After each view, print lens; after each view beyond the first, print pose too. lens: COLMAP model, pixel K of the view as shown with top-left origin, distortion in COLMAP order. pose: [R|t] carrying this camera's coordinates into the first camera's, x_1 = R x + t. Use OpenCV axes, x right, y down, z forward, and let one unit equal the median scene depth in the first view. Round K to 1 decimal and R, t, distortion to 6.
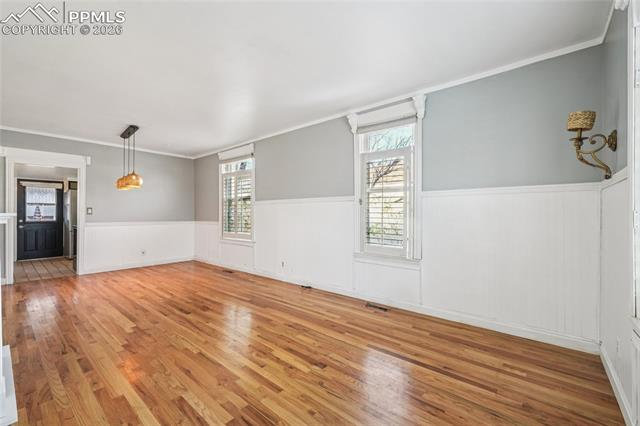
lens RADIAL K [[275.2, 0, 325.1], [0, 275.2, 211.4], [0, 0, 1]] dist [-0.004974, 0.002841]
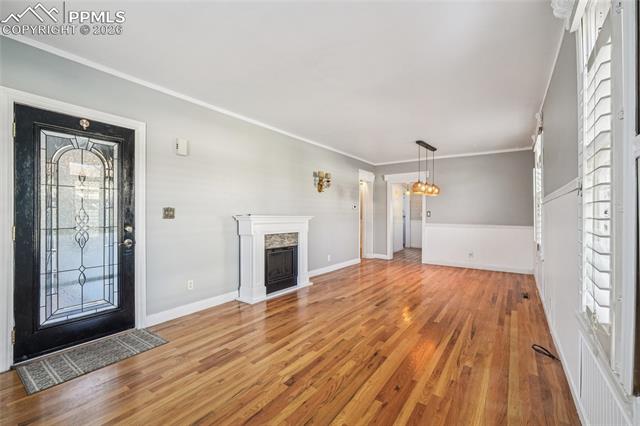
lens RADIAL K [[275.2, 0, 317.6], [0, 275.2, 213.4], [0, 0, 1]] dist [-0.004974, 0.002841]
pose [[0.061869, -0.002044, -0.998082, 0.680595], [-0.001646, 0.999996, -0.002150, -0.001242], [0.998083, 0.001776, 0.061865, 0.774222]]
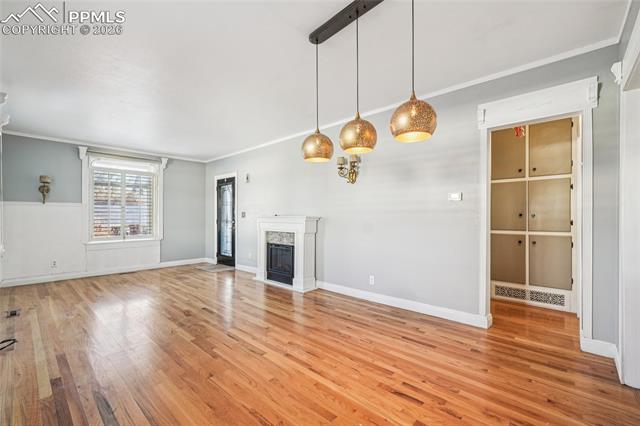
lens RADIAL K [[275.2, 0, 316.2], [0, 275.2, 215.2], [0, 0, 1]] dist [-0.004974, 0.002841]
pose [[-0.998360, 0.004318, 0.057081, -1.125661], [0.003925, 0.999968, -0.007004, 0.017279], [-0.057109, -0.006769, -0.998345, 2.308006]]
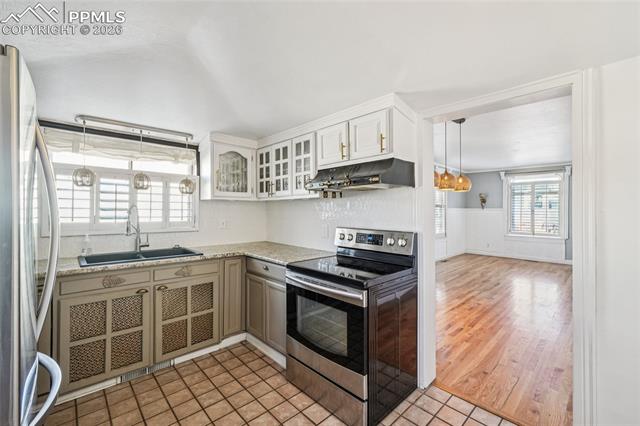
lens RADIAL K [[275.2, 0, 323.1], [0, 275.2, 209.5], [0, 0, 1]] dist [-0.004974, 0.002841]
pose [[0.114777, 0.001661, 0.993390, -2.468026], [-0.010833, 0.999941, -0.000420, -0.050312], [-0.993332, -0.010713, 0.114788, 2.059367]]
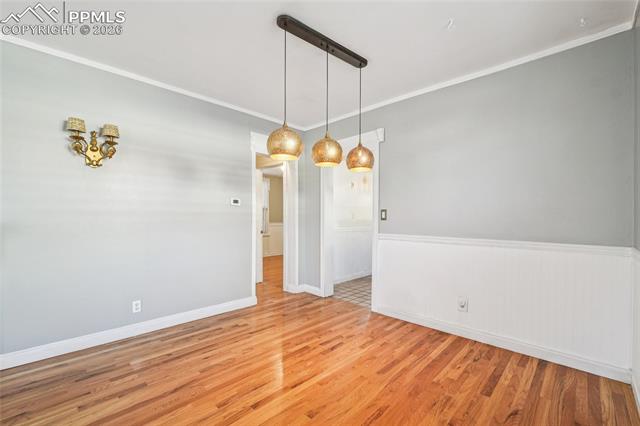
lens RADIAL K [[275.2, 0, 320.2], [0, 275.2, 219.2], [0, 0, 1]] dist [-0.004974, 0.002841]
pose [[-0.087650, 0.008241, -0.996117, -0.412233], [0.005176, 0.999956, 0.007818, 0.009440], [0.996138, -0.004471, -0.087689, 1.700998]]
